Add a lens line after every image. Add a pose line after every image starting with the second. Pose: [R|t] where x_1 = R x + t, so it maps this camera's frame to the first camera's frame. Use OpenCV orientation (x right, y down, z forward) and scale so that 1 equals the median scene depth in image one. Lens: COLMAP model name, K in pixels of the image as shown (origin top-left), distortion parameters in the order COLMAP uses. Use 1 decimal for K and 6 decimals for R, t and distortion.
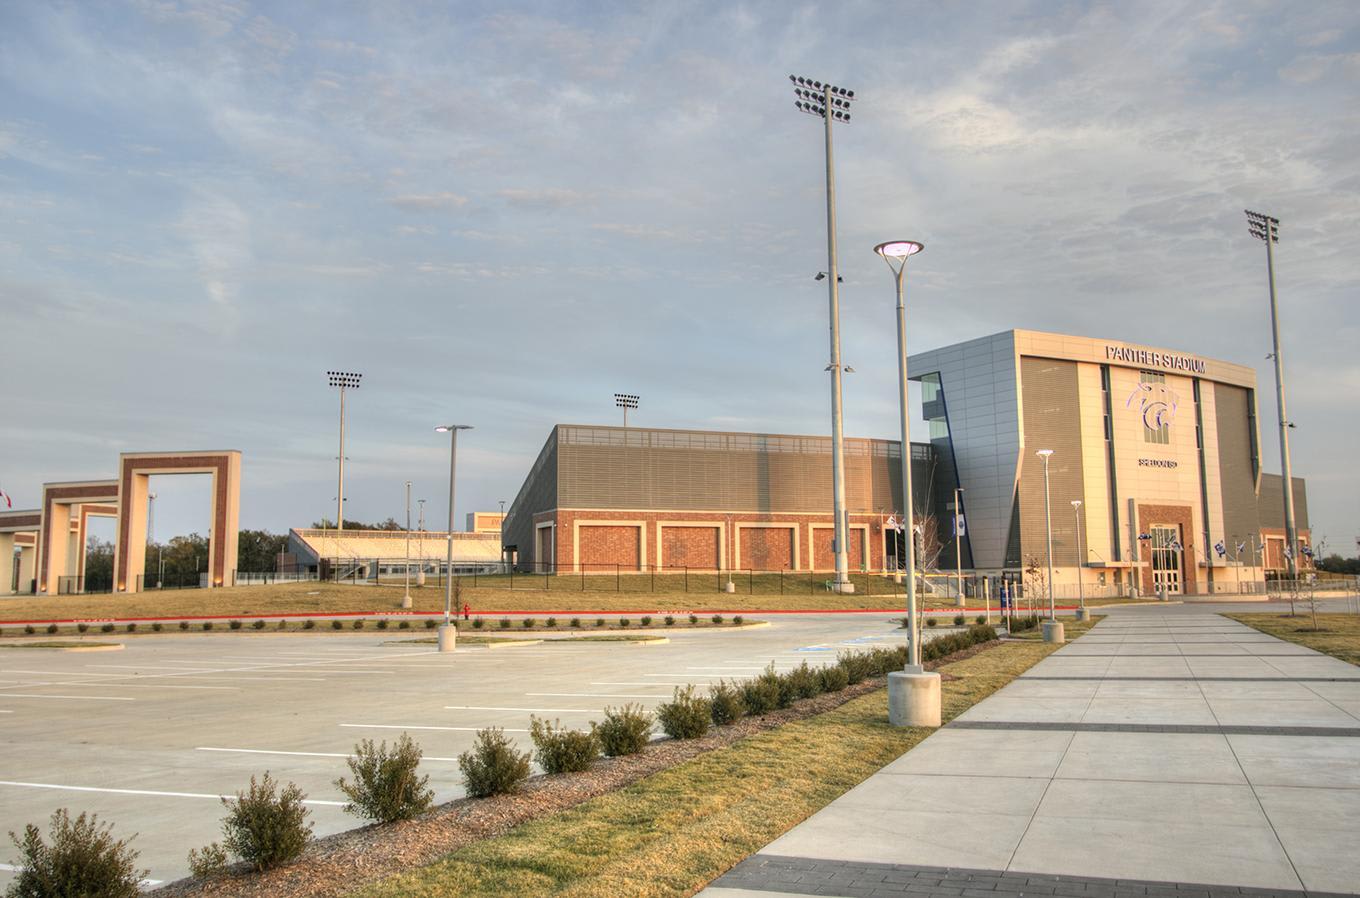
lens RADIAL K [[1119.0, 0, 680.0], [0, 1119.0, 449.0], [0, 0, 1]] dist [-0.024552, -0.001146]
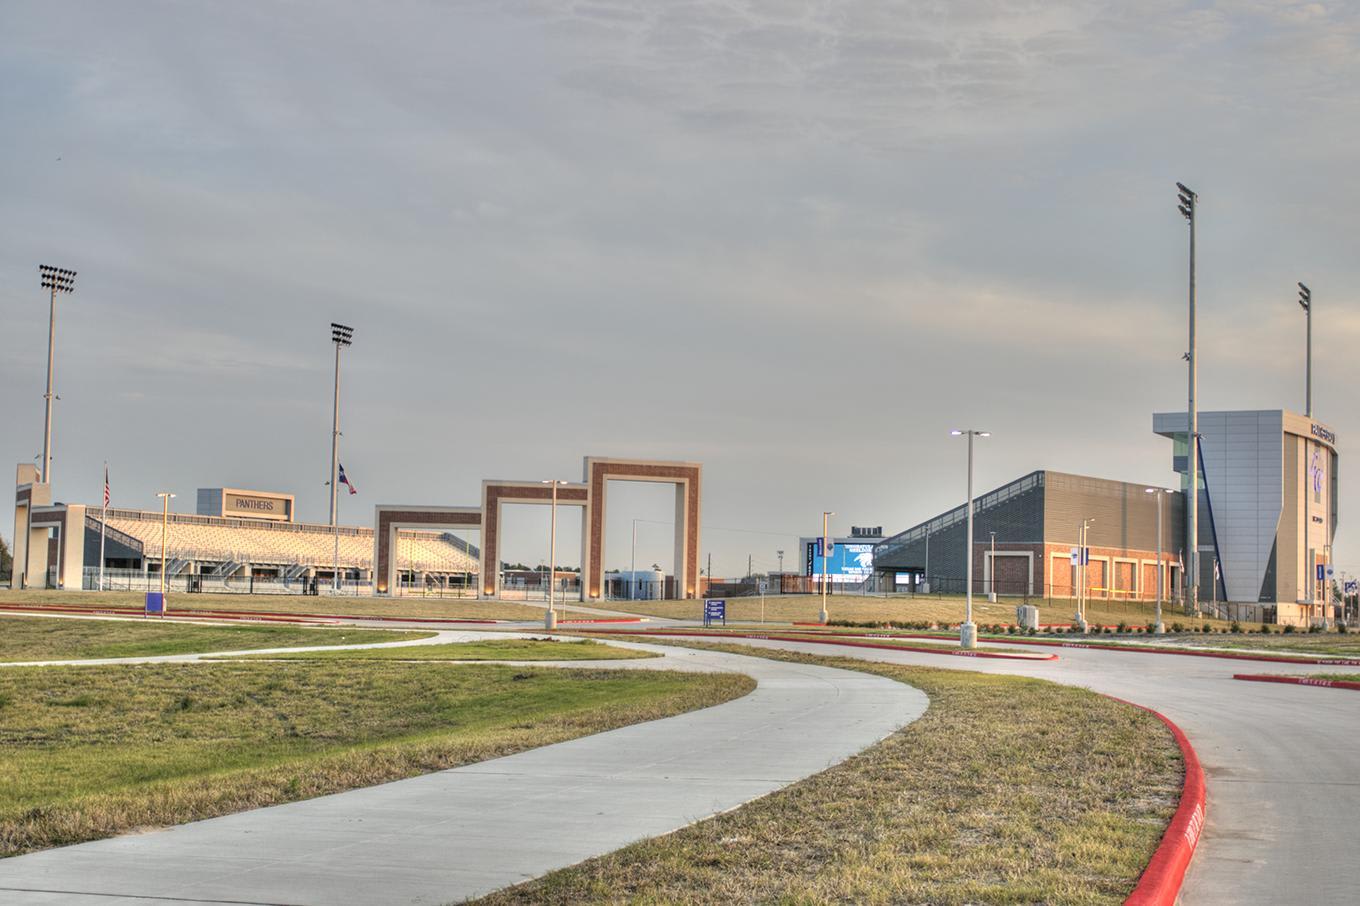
lens RADIAL K [[2119.4, 0, 680.0], [0, 2119.4, 453.0], [0, 0, 1]] dist [0.019714, -0.045198]
pose [[0.853715, 0.067414, 0.516358, -1.411182], [-0.092911, 0.995393, 0.023657, -0.051198], [-0.512384, -0.068172, 0.856046, -0.637370]]
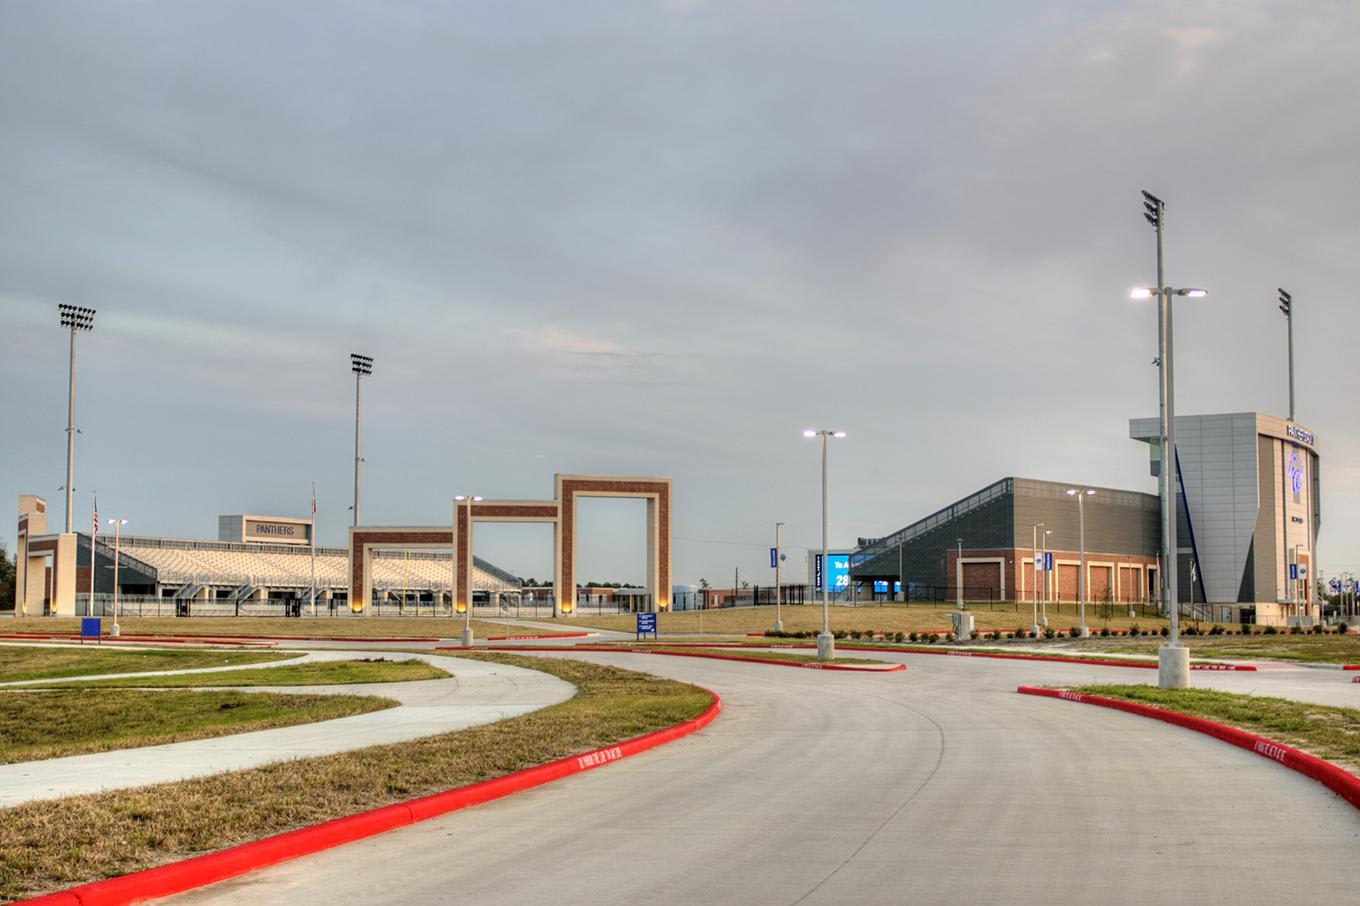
lens RADIAL K [[1998.8, 0, 680.0], [0, 1998.8, 453.0], [0, 0, 1]] dist [0.019868, -0.079352]
pose [[0.869645, 0.051804, 0.490953, -1.298853], [-0.068194, 0.997551, 0.015535, -0.050419], [-0.488946, -0.046990, 0.871048, -0.607648]]
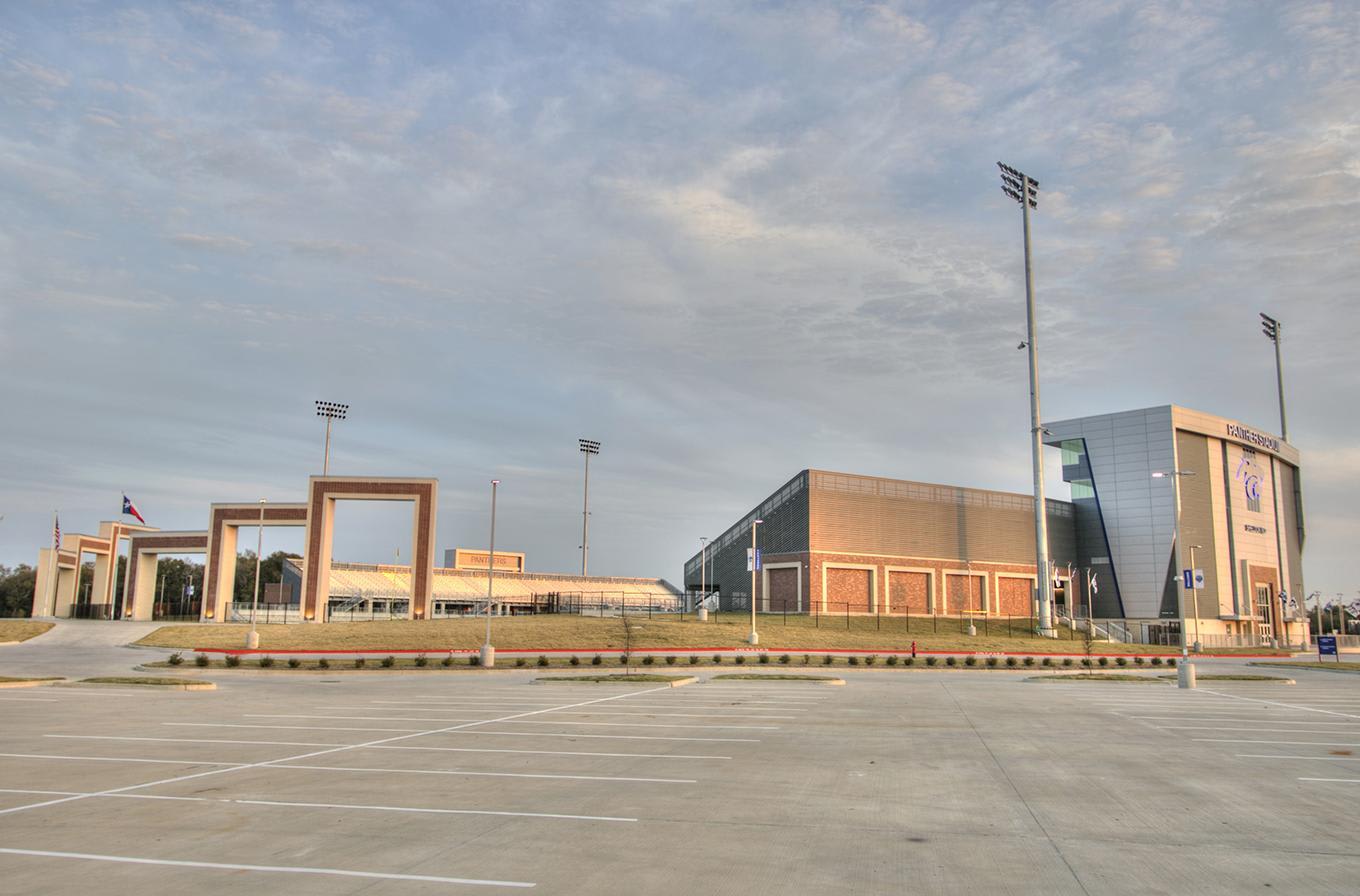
lens RADIAL K [[1057.7, 0, 680.0], [0, 1057.7, 448.0], [0, 0, 1]] dist [-0.008692, -0.003210]
pose [[0.983037, 0.053492, 0.175432, -0.354857], [-0.045309, 0.997705, -0.050326, 0.011504], [-0.177721, 0.041524, 0.983204, 0.044445]]
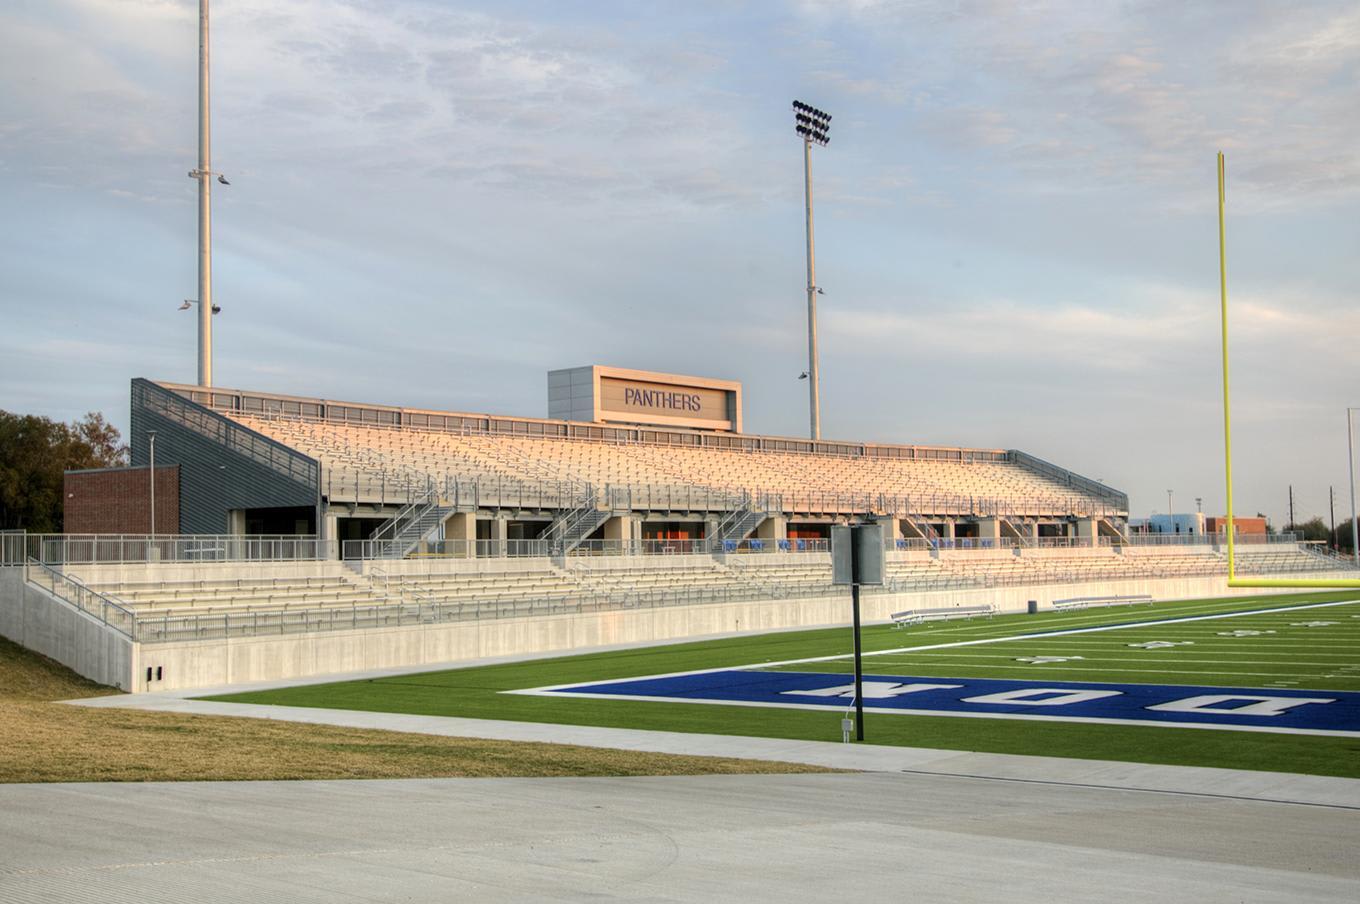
lens RADIAL K [[1567.4, 0, 680.0], [0, 1567.4, 452.0], [0, 0, 1]] dist [0.010273, 0.003593]
pose [[0.956264, 0.010491, 0.292317, -0.674874], [-0.024179, 0.998772, 0.043253, 0.140858], [-0.291504, -0.048429, 0.955343, 1.183922]]
